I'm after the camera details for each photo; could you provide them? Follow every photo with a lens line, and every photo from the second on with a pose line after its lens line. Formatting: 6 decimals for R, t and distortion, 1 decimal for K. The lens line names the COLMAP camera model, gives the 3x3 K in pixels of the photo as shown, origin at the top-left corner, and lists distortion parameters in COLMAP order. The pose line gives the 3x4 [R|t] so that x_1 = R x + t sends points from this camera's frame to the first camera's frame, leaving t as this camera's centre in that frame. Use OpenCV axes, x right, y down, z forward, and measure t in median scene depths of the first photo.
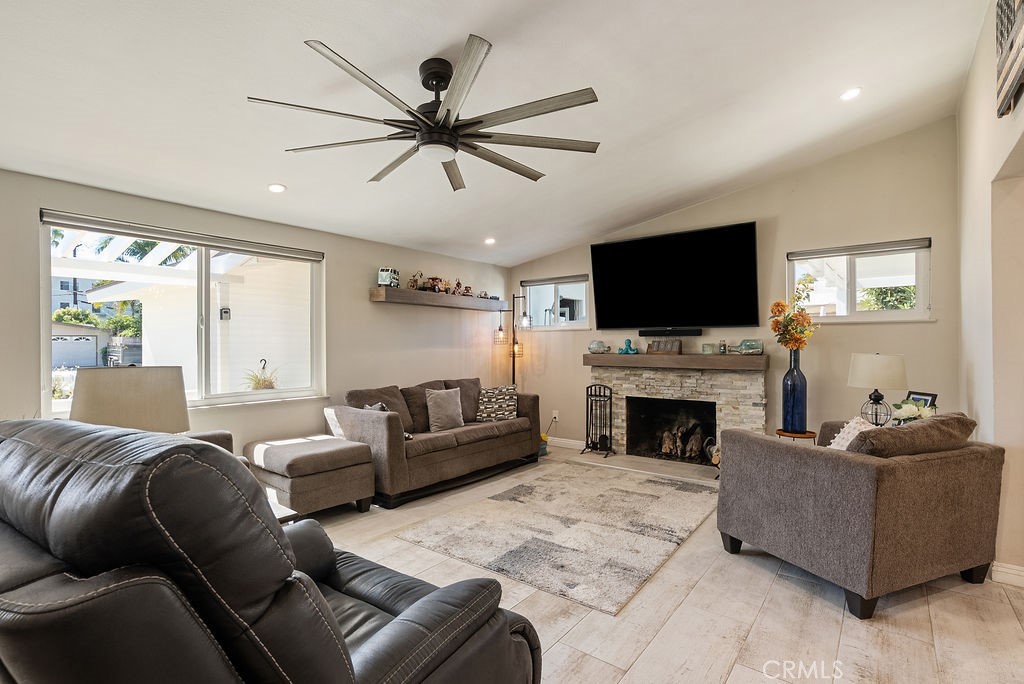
lens RADIAL K [[473.3, 0, 508.7], [0, 473.3, 343.7], [0, 0, 1]] dist [0.003176, 0.000933]
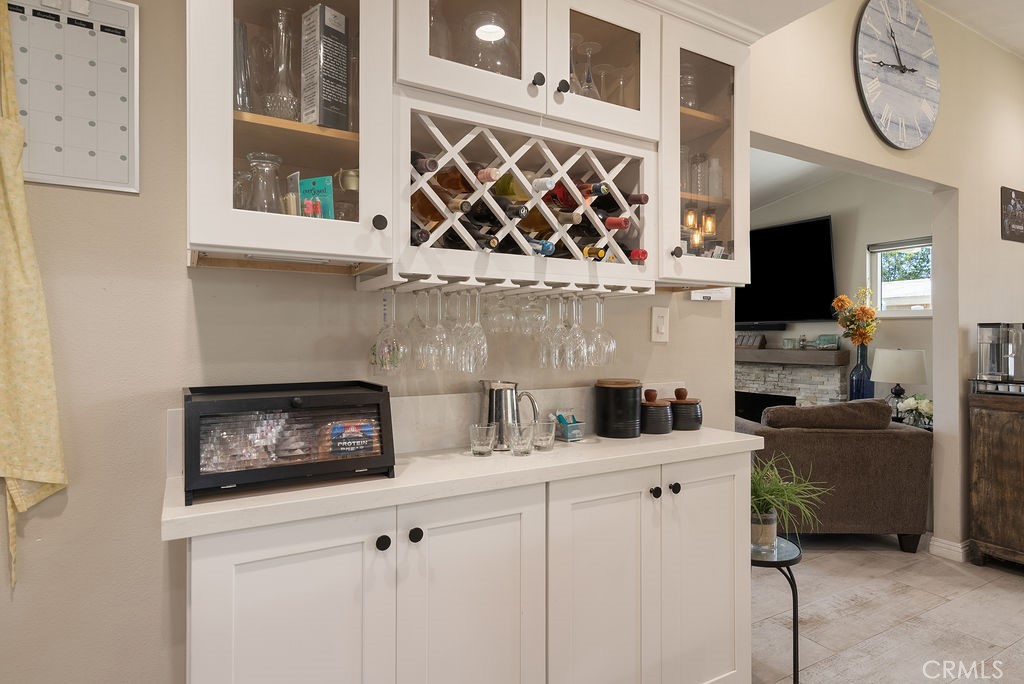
lens RADIAL K [[568.2, 0, 511.8], [0, 568.2, 337.4], [0, 0, 1]] dist [0.005904, 0.001887]
pose [[0.920285, 0.005866, -0.391205, 0.366429], [-0.005416, 0.999983, 0.002253, -0.001671], [0.391212, 0.000046, 0.920301, -0.347394]]
